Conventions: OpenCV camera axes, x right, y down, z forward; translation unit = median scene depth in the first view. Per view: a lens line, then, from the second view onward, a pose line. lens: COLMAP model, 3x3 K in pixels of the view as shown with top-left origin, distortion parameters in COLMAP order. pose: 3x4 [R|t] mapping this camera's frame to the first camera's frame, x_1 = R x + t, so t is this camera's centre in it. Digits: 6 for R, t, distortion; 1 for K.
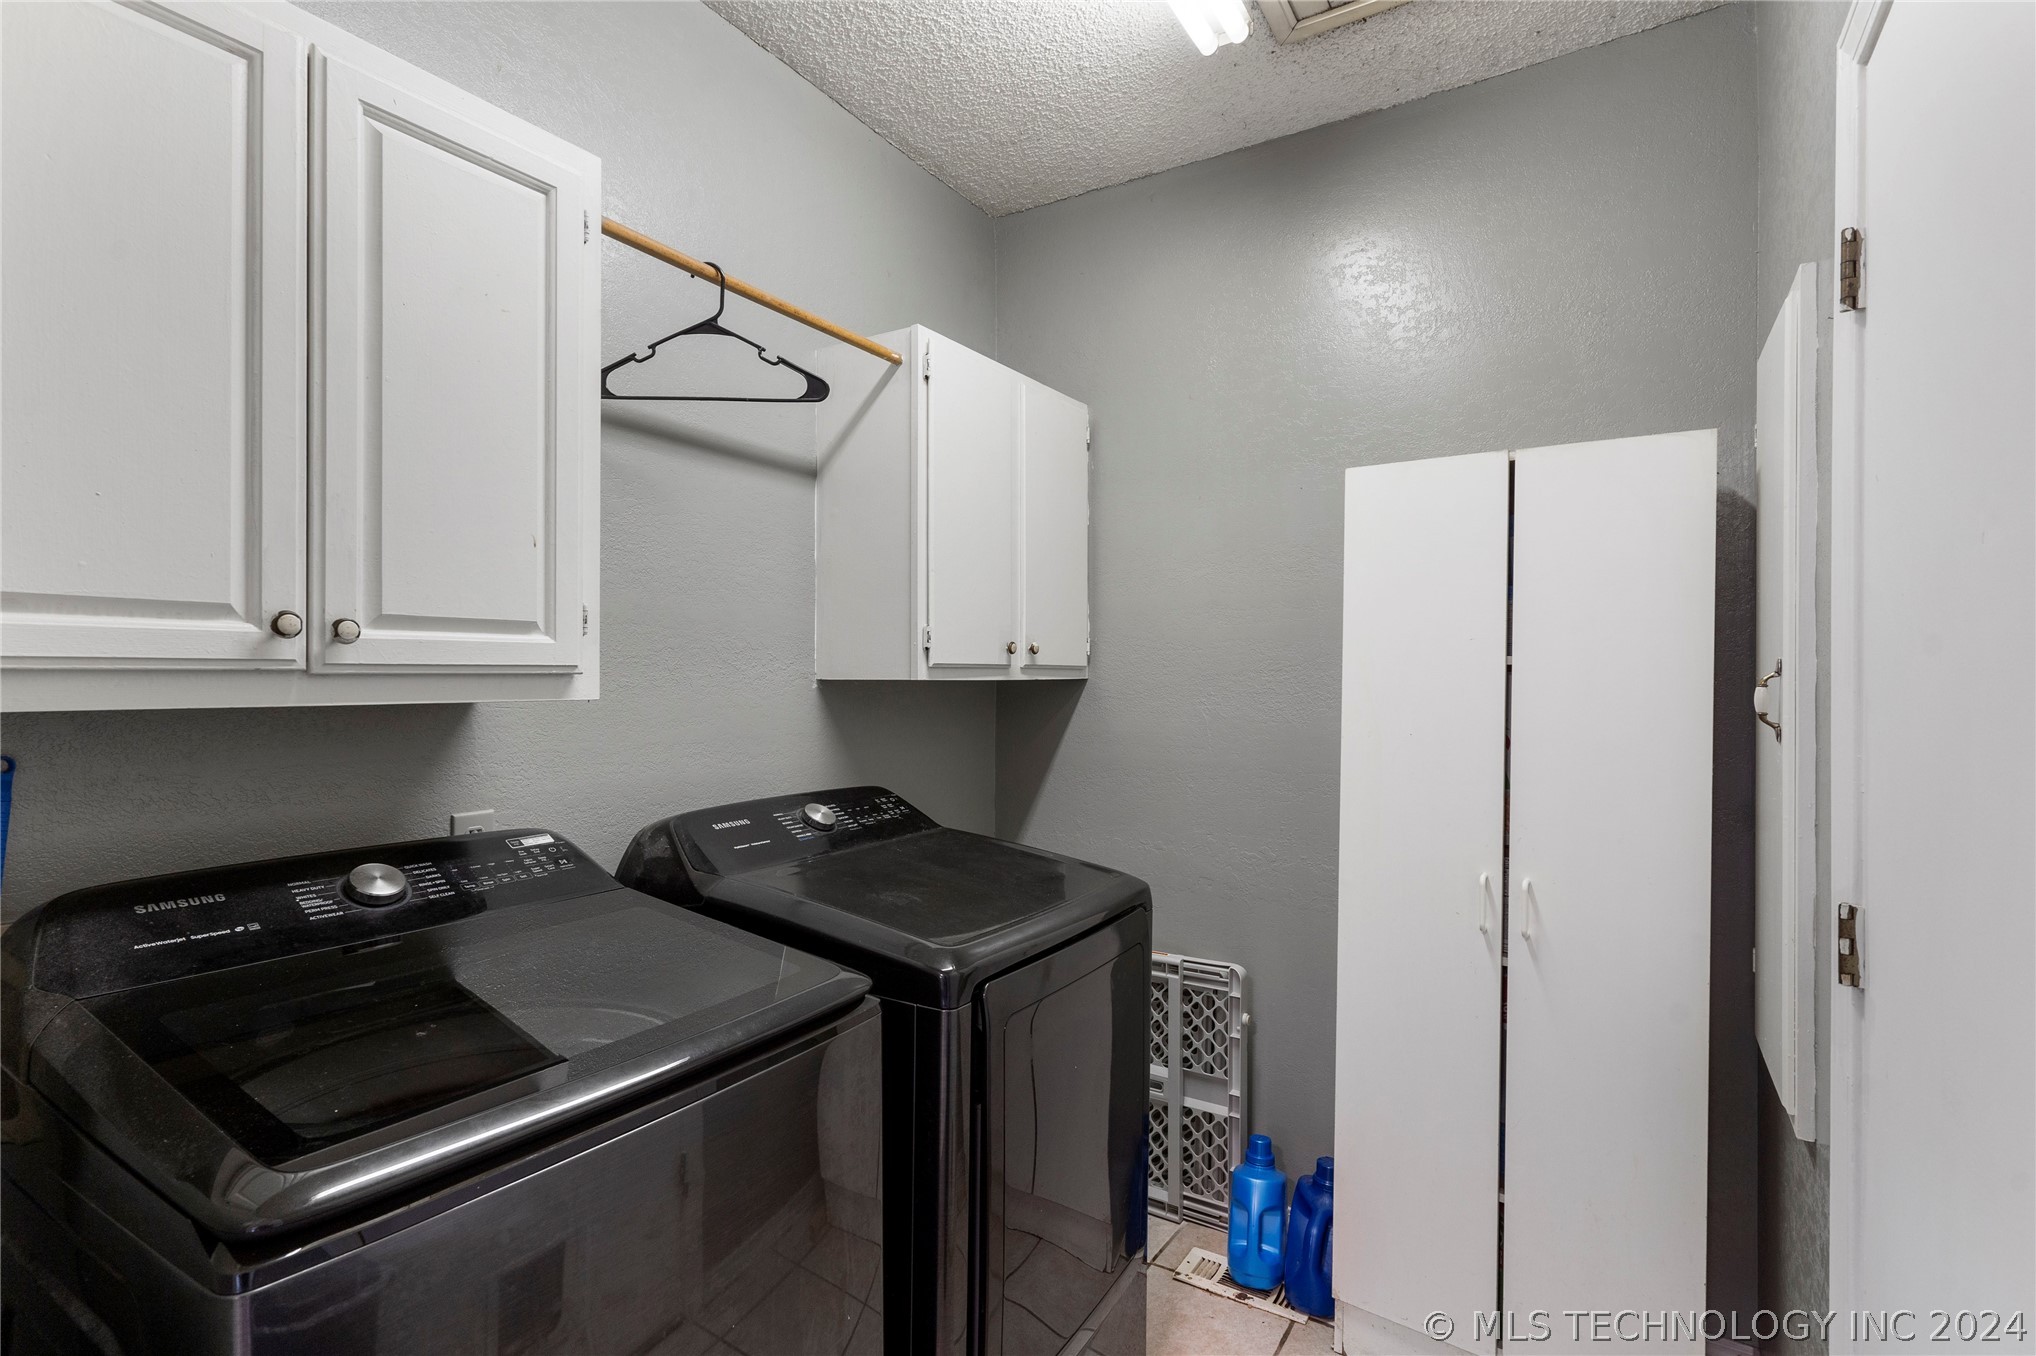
lens RADIAL K [[984.4, 0, 1019.7], [0, 984.4, 679.7], [0, 0, 1]] dist [0.001728, -0.000050]
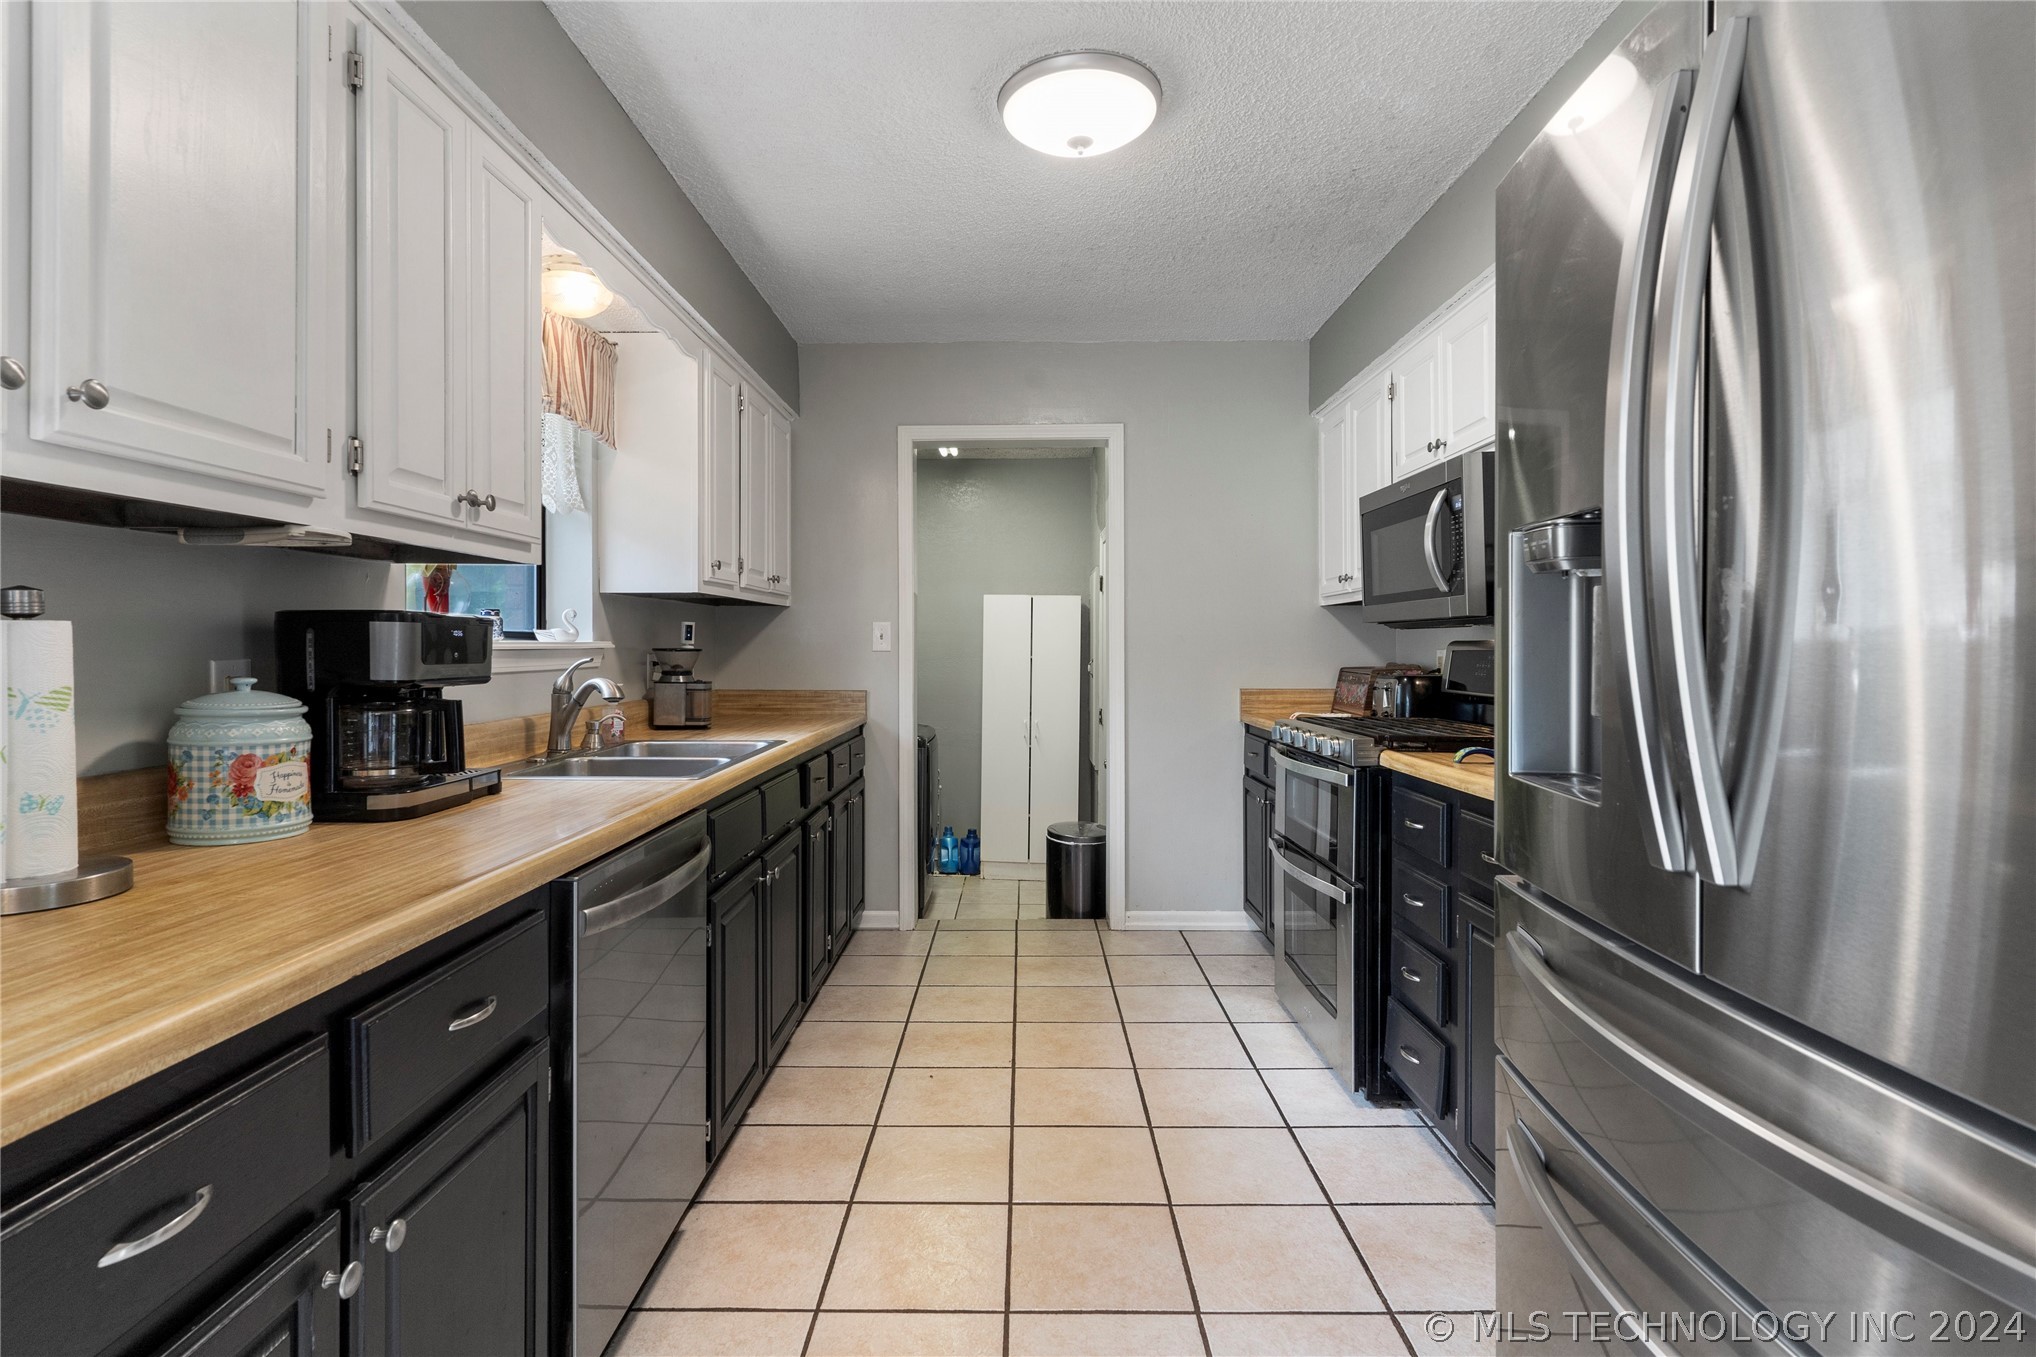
lens RADIAL K [[984.4, 0, 1015.6], [0, 984.4, 663.4], [0, 0, 1]] dist [0.001728, -0.000050]
pose [[0.847360, -0.008395, 0.530952, -1.244433], [0.003992, 0.999947, 0.009438, -0.026351], [-0.531003, -0.005878, 0.847349, -1.699548]]
